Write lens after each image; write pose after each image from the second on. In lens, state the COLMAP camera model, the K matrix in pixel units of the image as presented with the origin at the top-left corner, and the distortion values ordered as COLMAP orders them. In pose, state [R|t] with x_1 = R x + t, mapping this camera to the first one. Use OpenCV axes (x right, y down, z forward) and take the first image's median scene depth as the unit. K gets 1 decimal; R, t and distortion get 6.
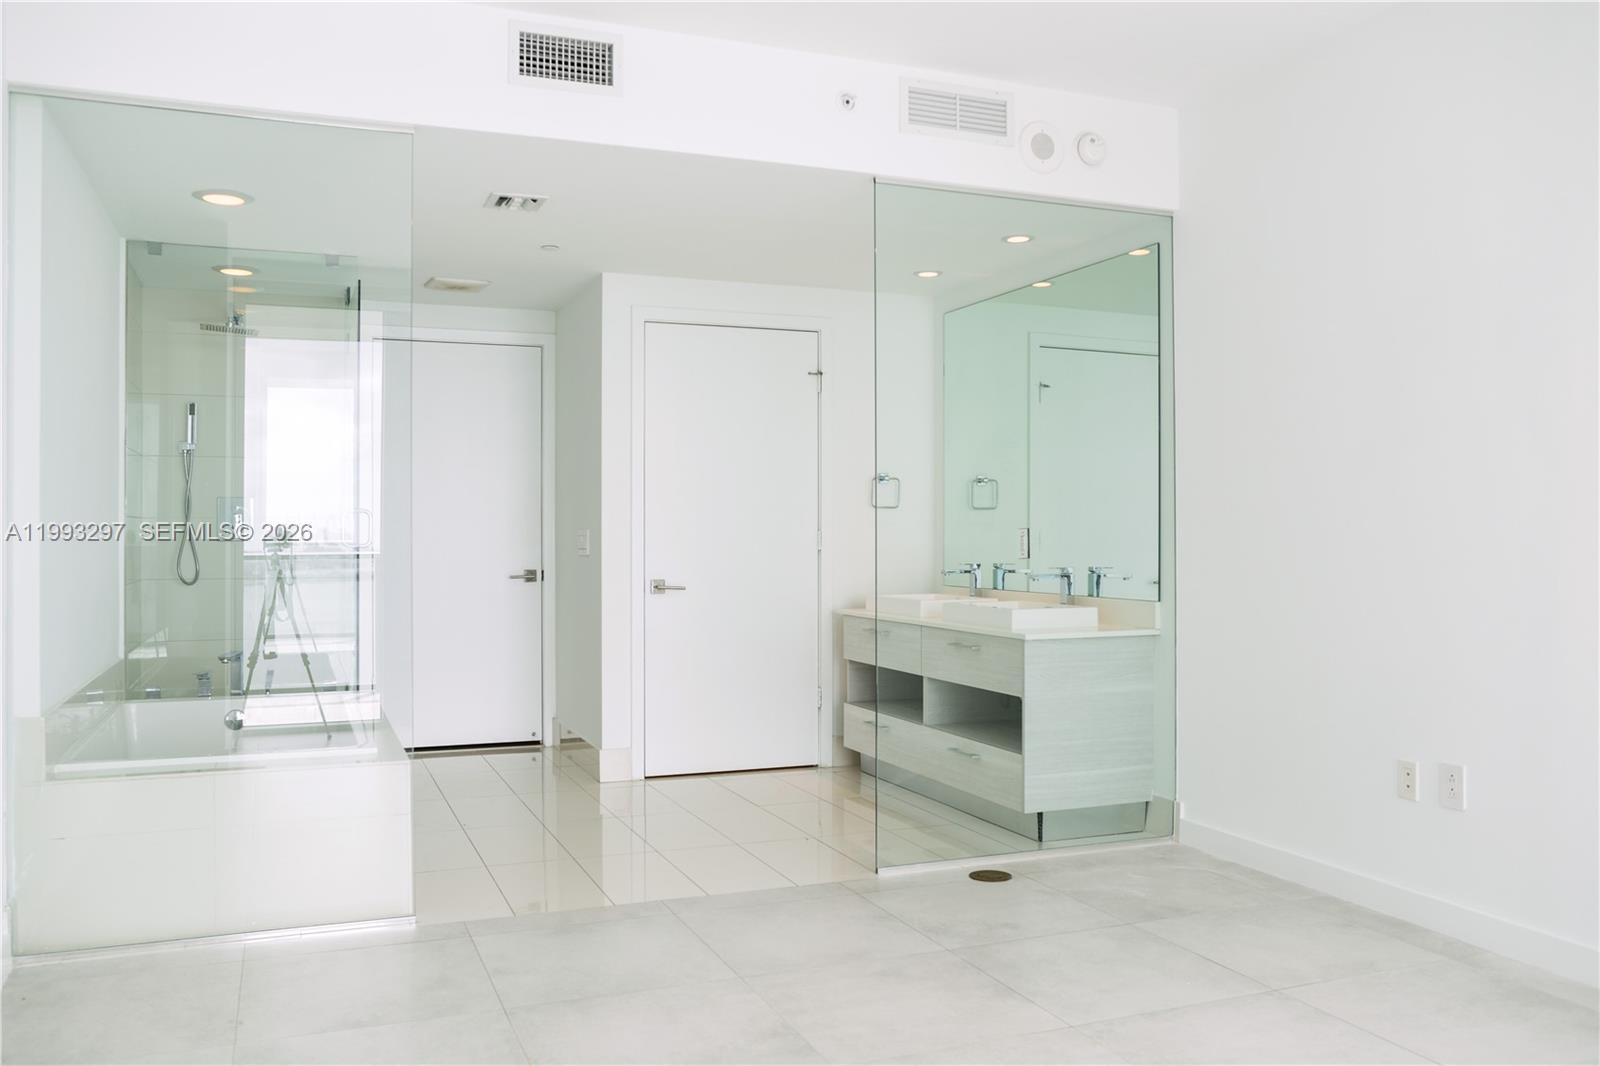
lens RADIAL K [[1296.2, 0, 800.0], [0, 1296.2, 533.0], [0, 0, 1]] dist [-0.063096, 0.017108]
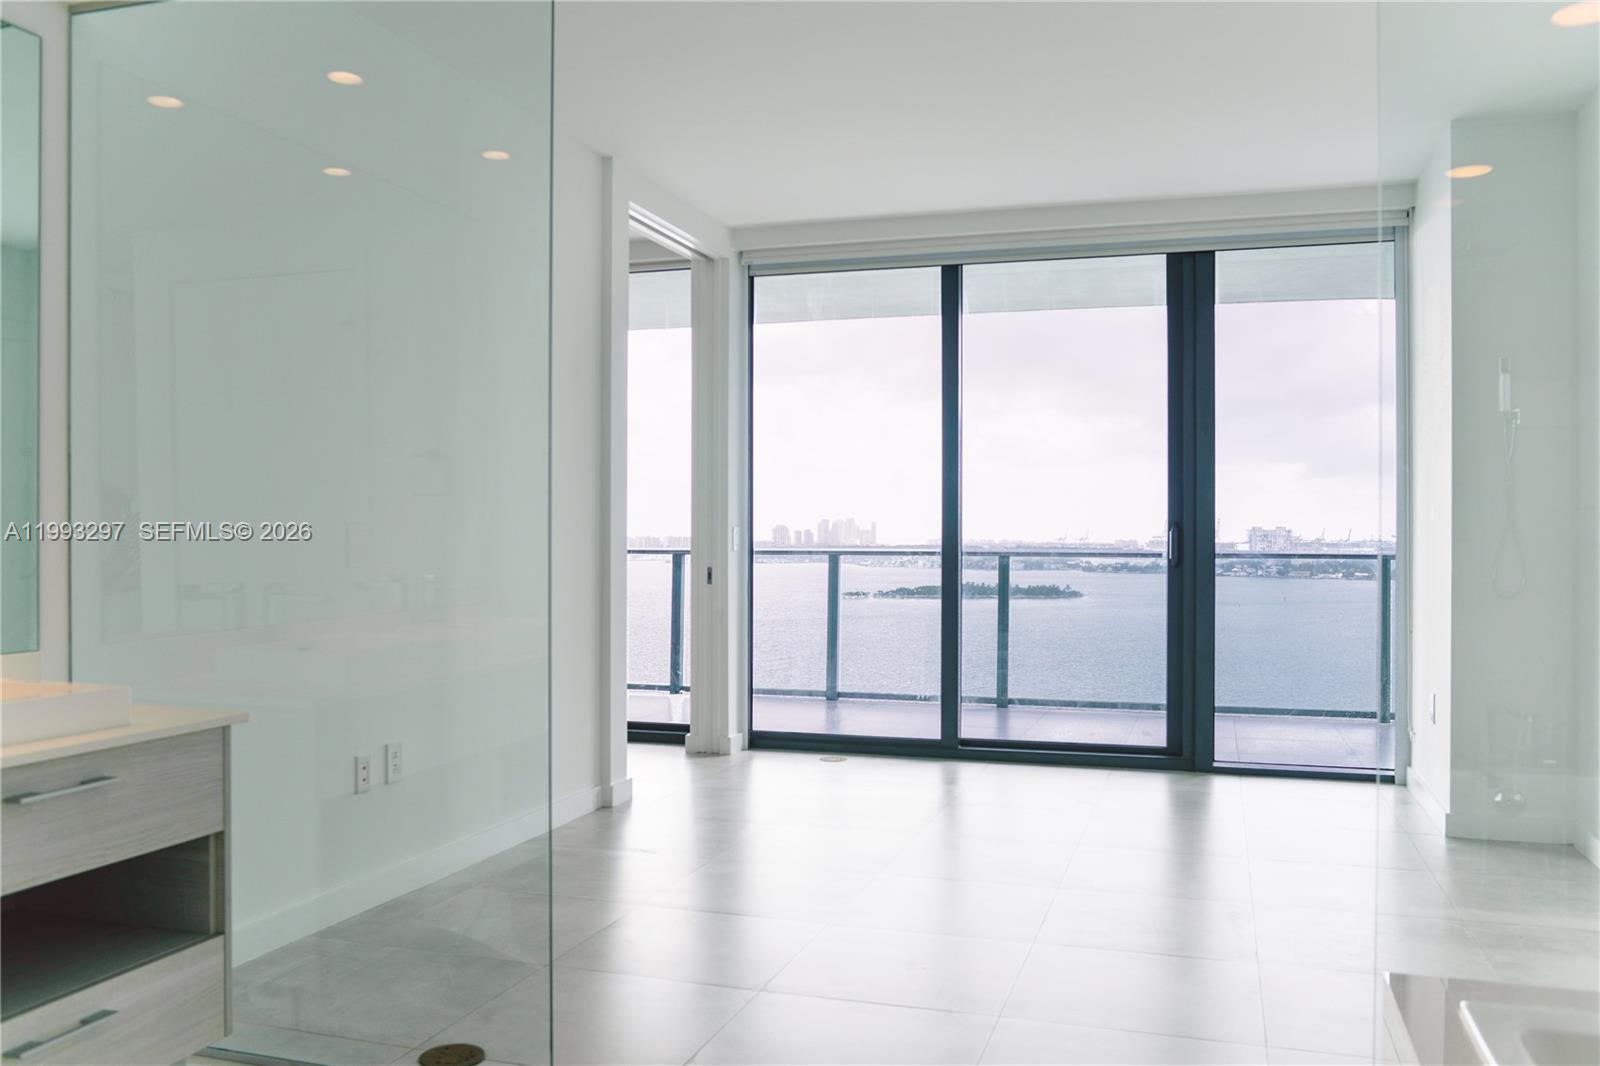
lens RADIAL K [[1296.2, 0, 800.0], [0, 1296.2, 533.0], [0, 0, 1]] dist [-0.063096, 0.017108]
pose [[-0.770355, -0.003694, 0.637604, -0.432351], [-0.004524, 0.999990, 0.000328, -0.002953], [-0.637599, -0.002632, -0.770364, 1.486736]]
